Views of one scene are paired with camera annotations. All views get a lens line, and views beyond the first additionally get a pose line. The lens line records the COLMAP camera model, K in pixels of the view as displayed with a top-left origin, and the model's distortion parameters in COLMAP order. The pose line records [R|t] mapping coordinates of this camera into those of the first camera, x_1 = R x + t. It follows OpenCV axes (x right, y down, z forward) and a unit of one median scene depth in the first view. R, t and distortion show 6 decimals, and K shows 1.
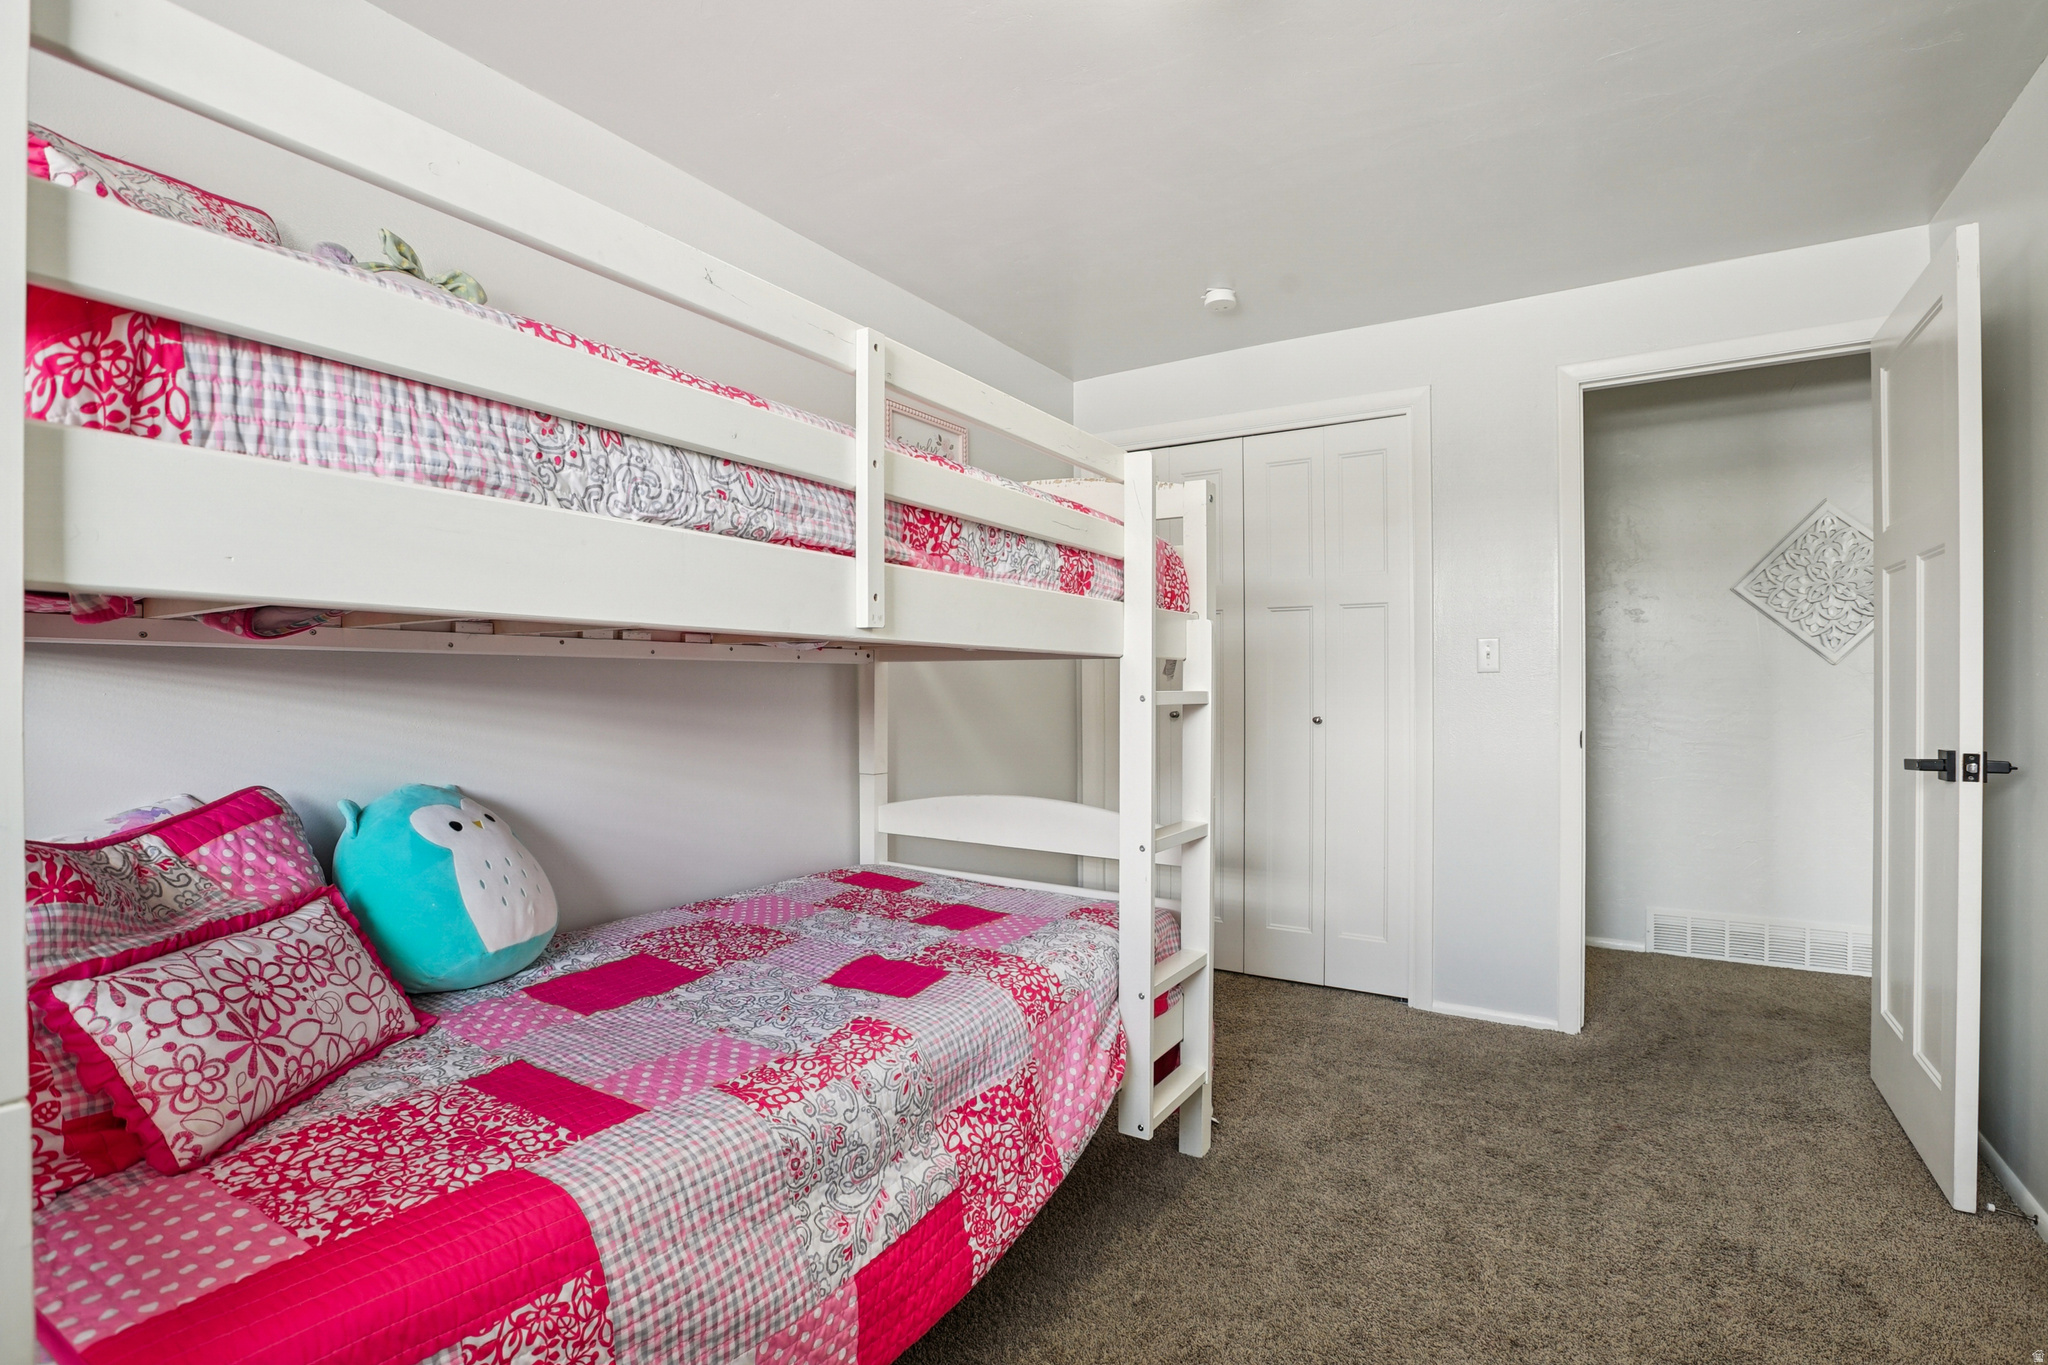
lens RADIAL K [[946.9, 0, 1024.0], [0, 946.9, 682.5], [0, 0, 1]] dist [-0.046952, 0.017263]
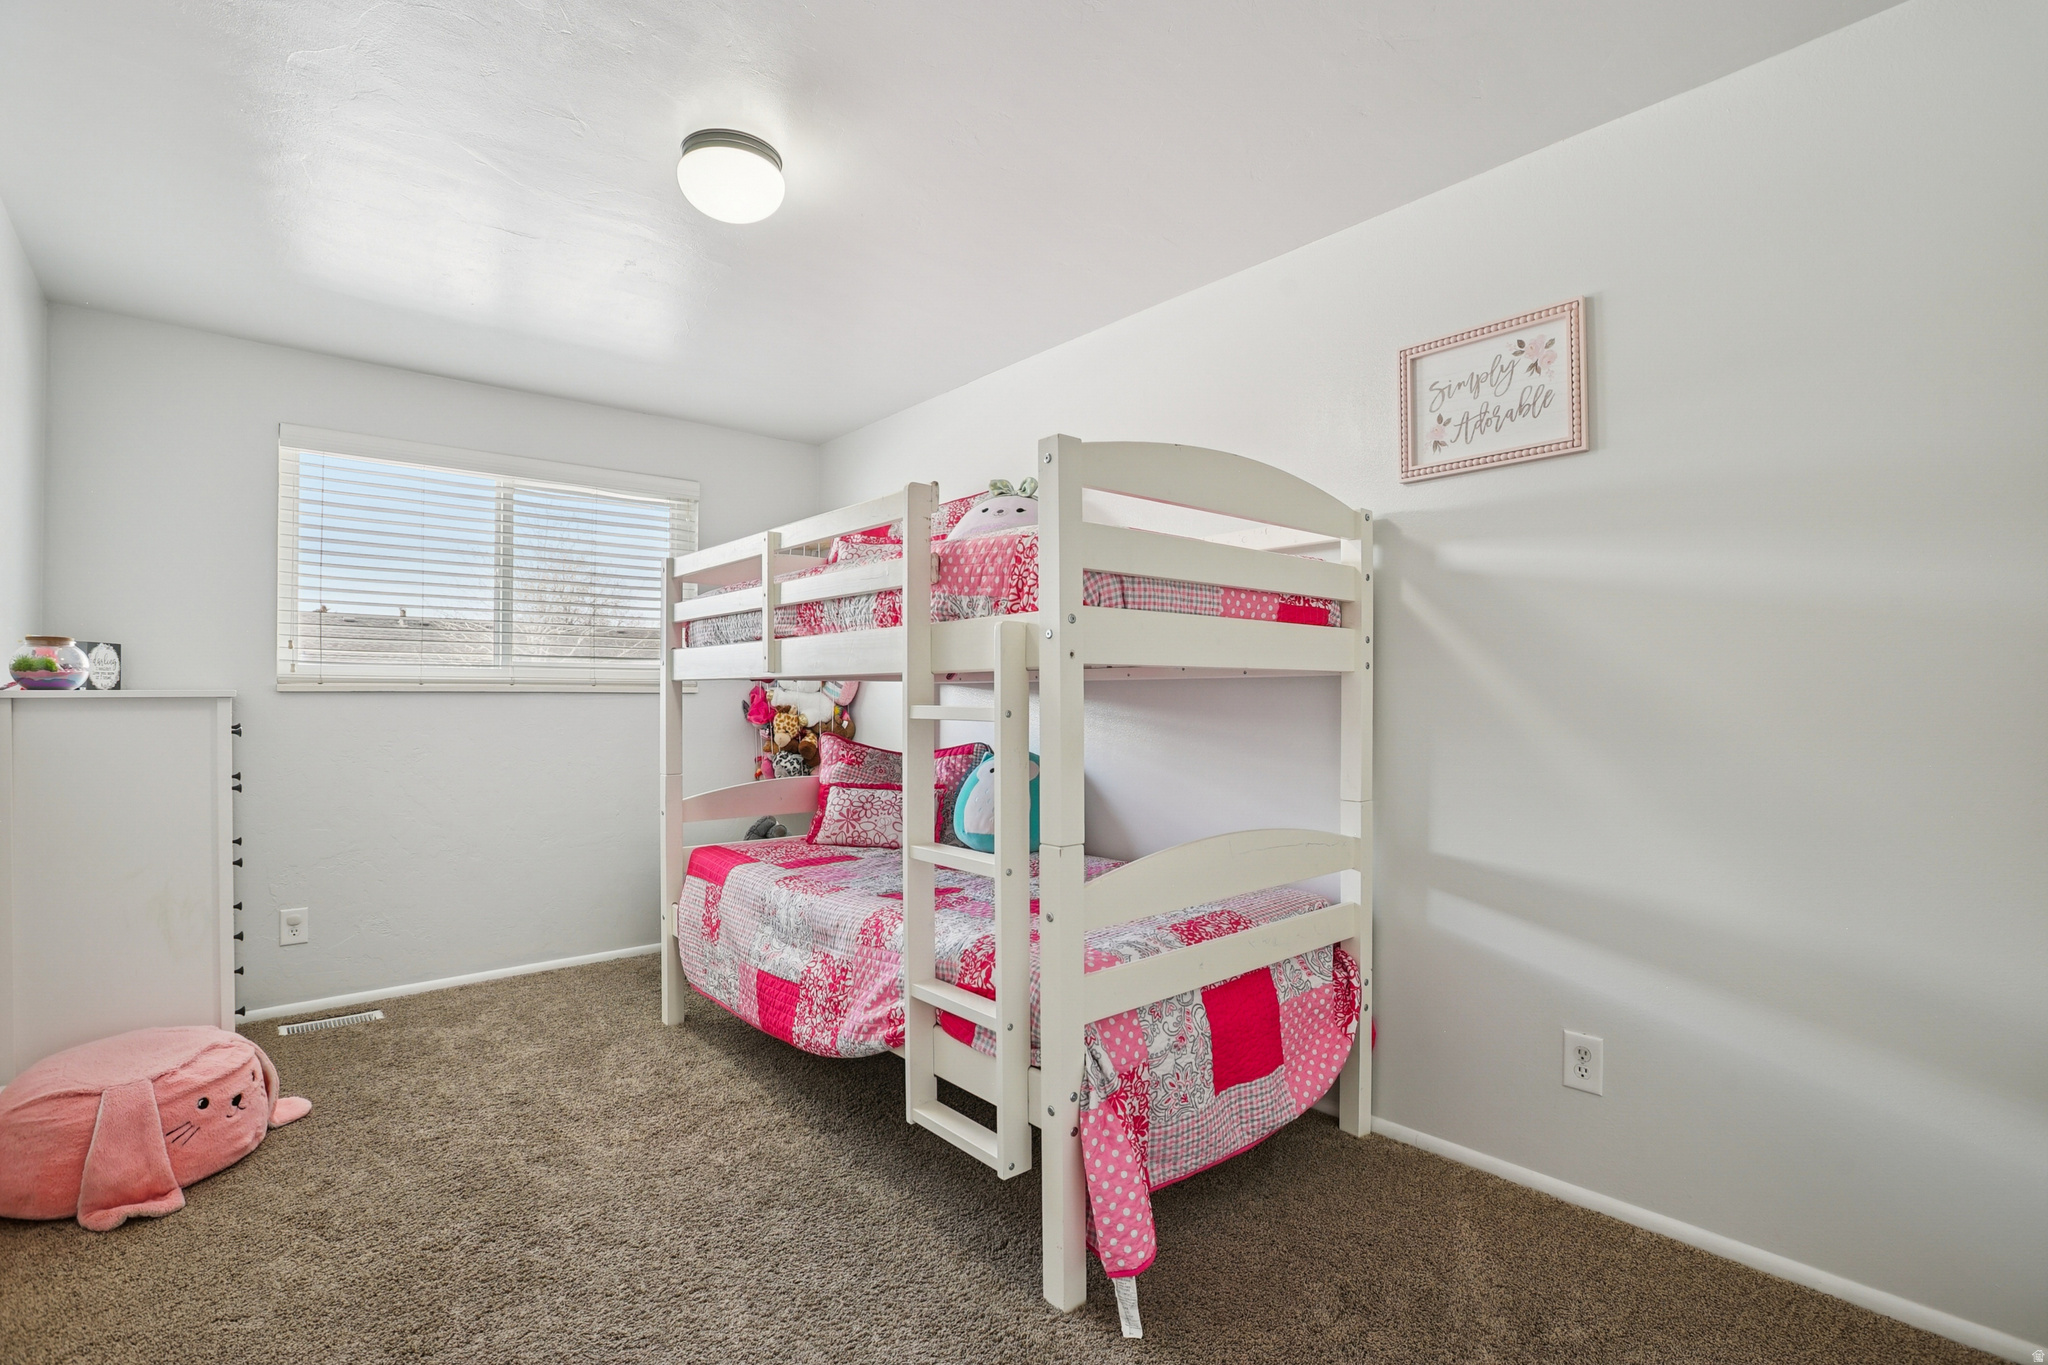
lens RADIAL K [[946.9, 0, 1024.0], [0, 946.9, 682.5], [0, 0, 1]] dist [-0.046952, 0.017263]
pose [[-0.292753, -0.016272, -0.956049, 1.365865], [0.000041, 0.999855, -0.017031, 0.001598], [0.956188, -0.005025, -0.292710, 1.747014]]
